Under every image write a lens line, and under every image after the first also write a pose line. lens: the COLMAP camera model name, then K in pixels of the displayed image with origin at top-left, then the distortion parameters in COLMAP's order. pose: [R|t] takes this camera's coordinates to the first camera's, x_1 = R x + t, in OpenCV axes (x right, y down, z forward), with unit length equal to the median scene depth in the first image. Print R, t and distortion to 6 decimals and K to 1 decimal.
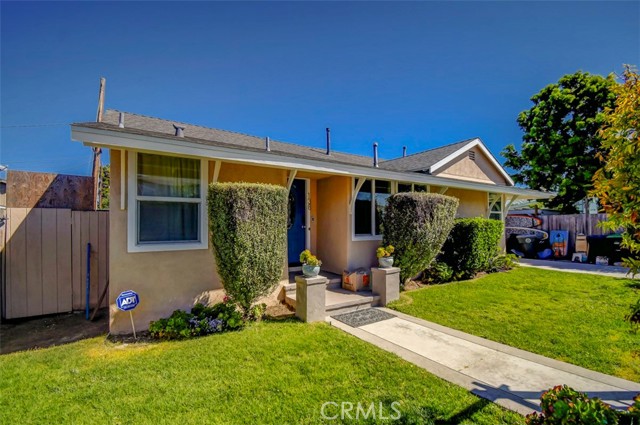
lens RADIAL K [[283.0, 0, 319.1], [0, 283.0, 213.9], [0, 0, 1]] dist [-0.015363, -0.002627]
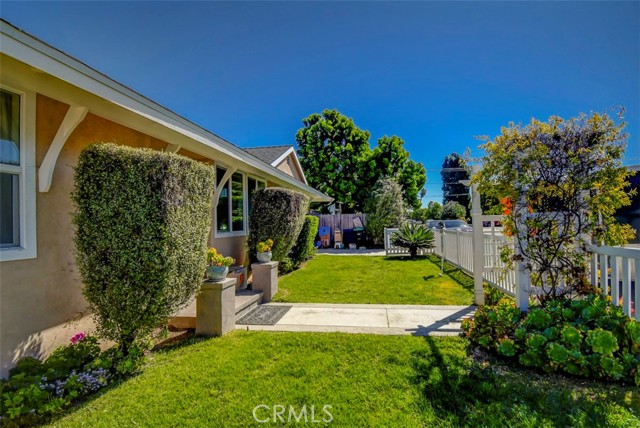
lens RADIAL K [[292.3, 0, 320.5], [0, 292.3, 218.0], [0, 0, 1]] dist [-0.023084, -0.003116]
pose [[0.674698, 0.006997, 0.738061, -0.423190], [-0.014845, 0.999881, 0.004092, 0.032404], [-0.737945, -0.013717, 0.674722, 0.198503]]
